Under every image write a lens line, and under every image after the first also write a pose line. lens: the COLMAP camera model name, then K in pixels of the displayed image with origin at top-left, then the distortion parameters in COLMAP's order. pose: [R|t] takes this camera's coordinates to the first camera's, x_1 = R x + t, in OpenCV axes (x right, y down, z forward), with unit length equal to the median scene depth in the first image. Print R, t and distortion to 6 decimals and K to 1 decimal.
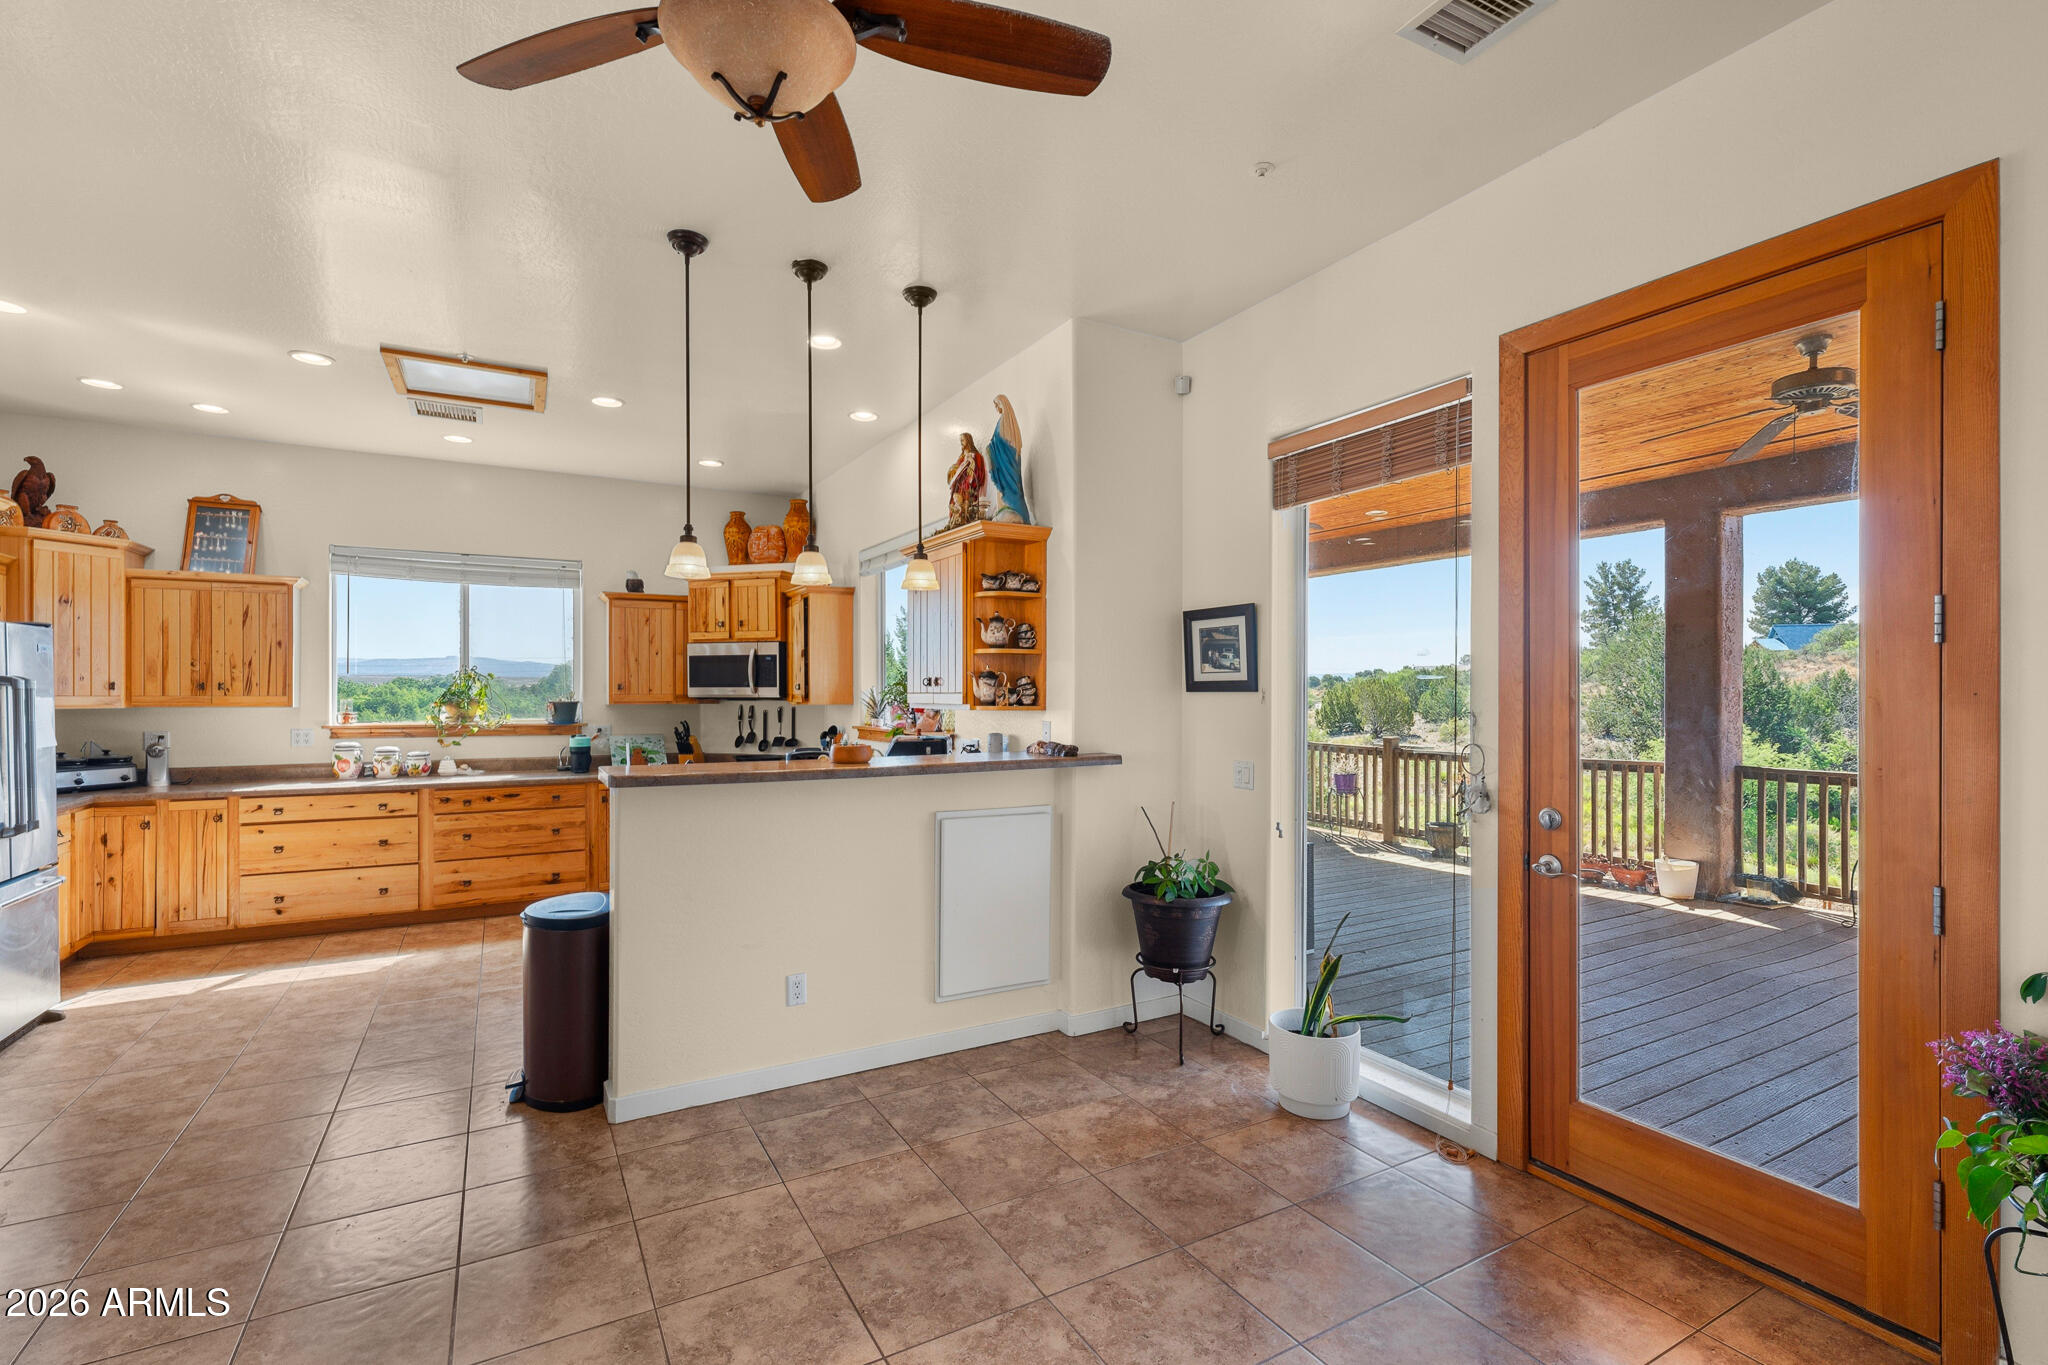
lens RADIAL K [[924.4, 0, 1024.0], [0, 924.4, 694.1], [0, 0, 1]] dist [0.000080, 0.000176]
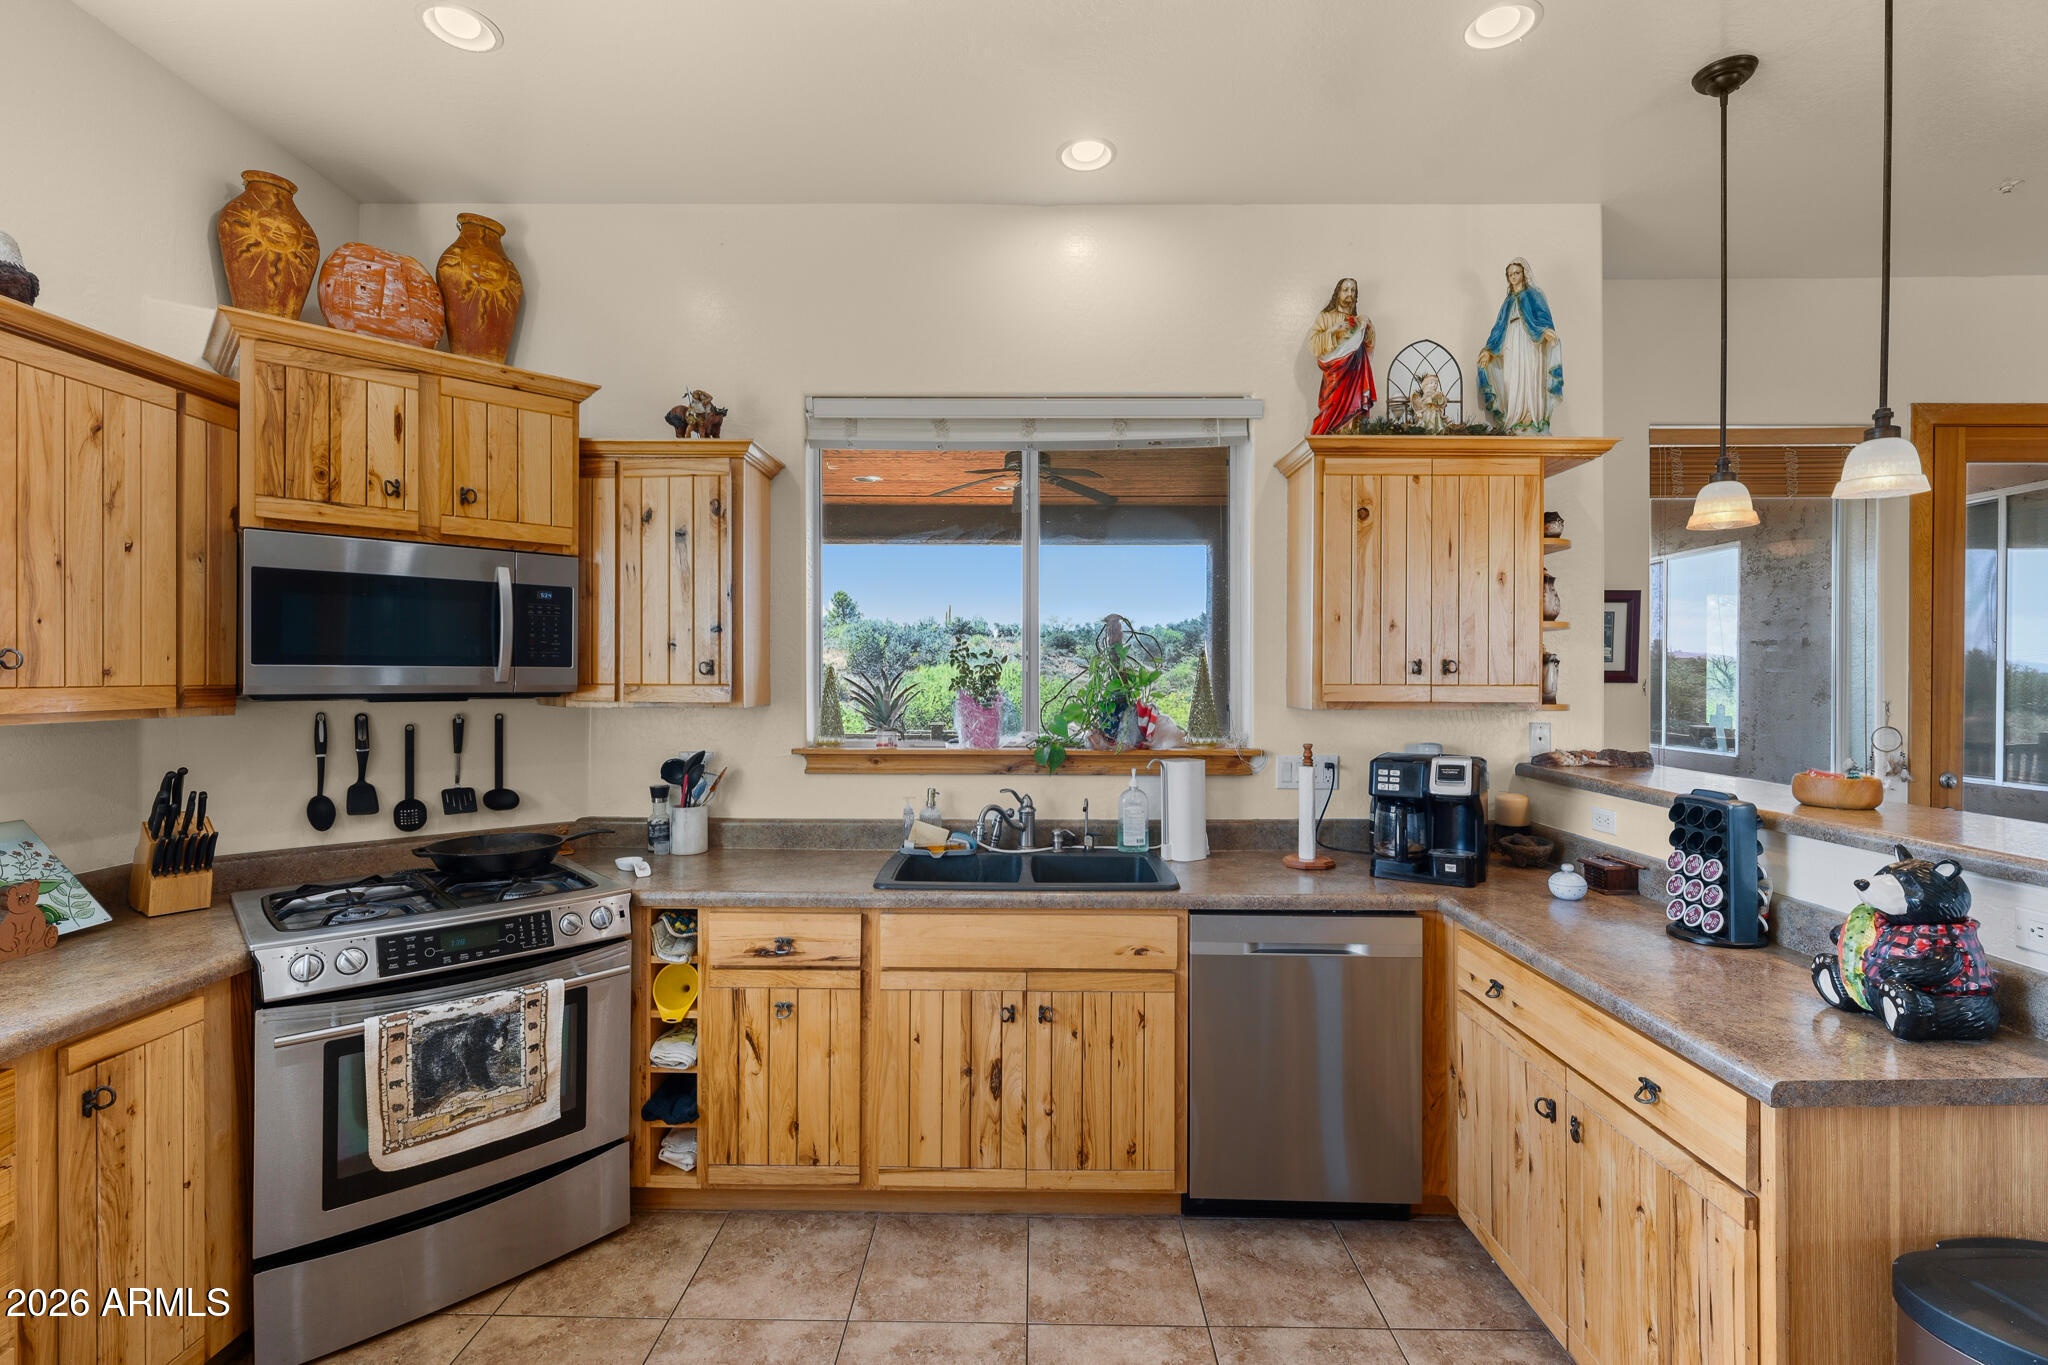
lens RADIAL K [[924.4, 0, 1024.3], [0, 924.4, 675.1], [0, 0, 1]] dist [0.000080, 0.000176]
pose [[0.501795, 0.001786, 0.864985, -0.590951], [-0.004154, 0.999991, 0.000345, -0.005525], [-0.864976, -0.003766, 0.501798, 0.703199]]
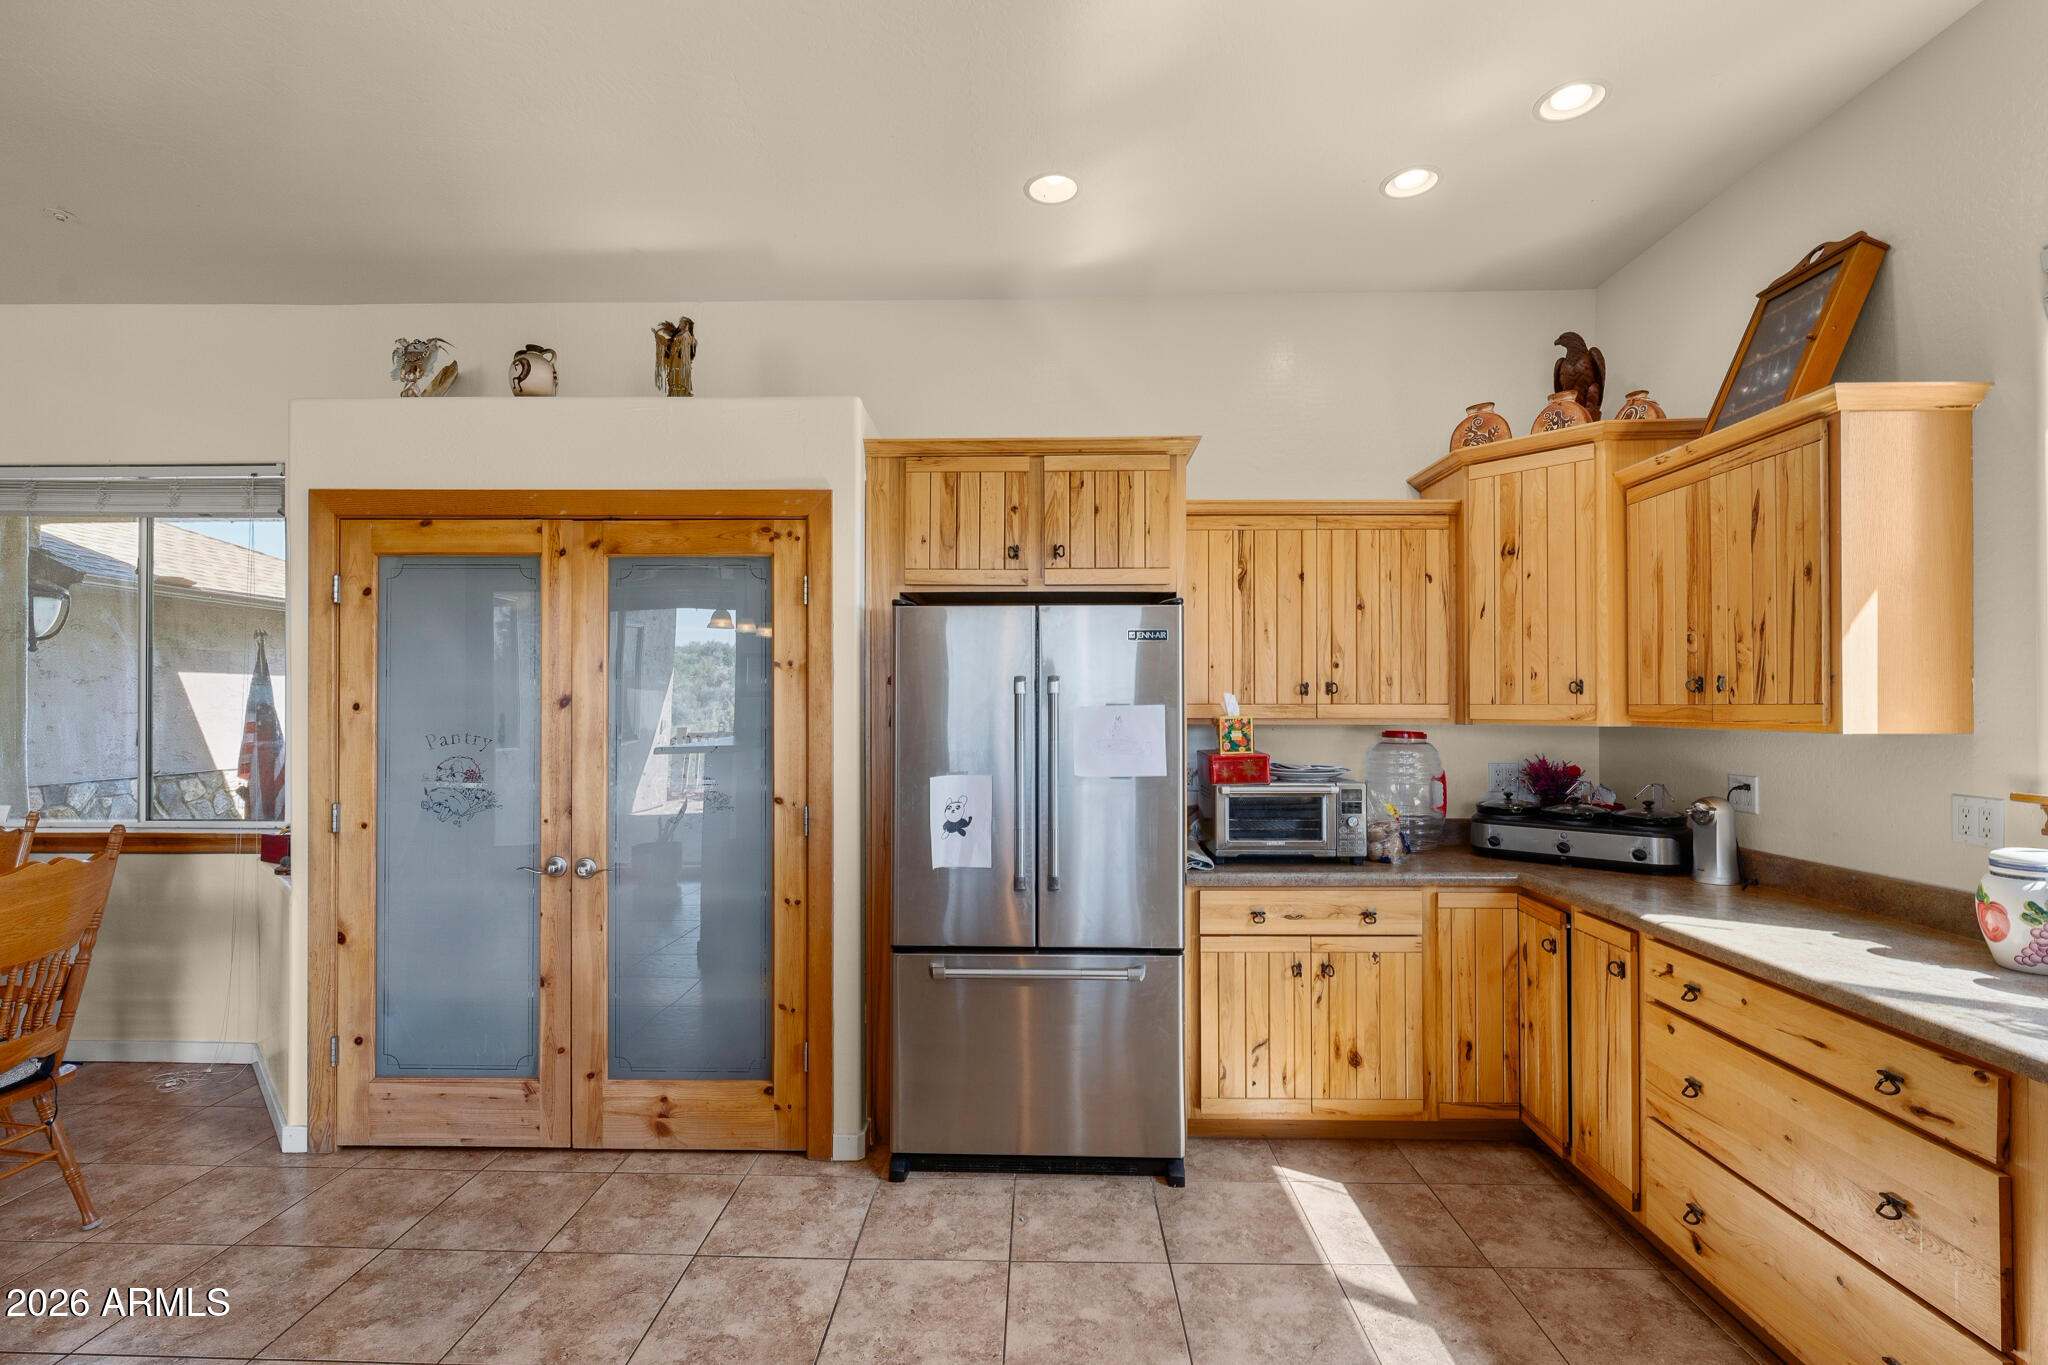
lens RADIAL K [[924.4, 0, 1030.8], [0, 924.4, 698.2], [0, 0, 1]] dist [0.000080, 0.000176]
pose [[-0.515053, -0.007630, -0.857124, -0.293423], [-0.001607, 0.999967, -0.007936, 0.002691], [0.857157, -0.002710, -0.515049, 0.897662]]
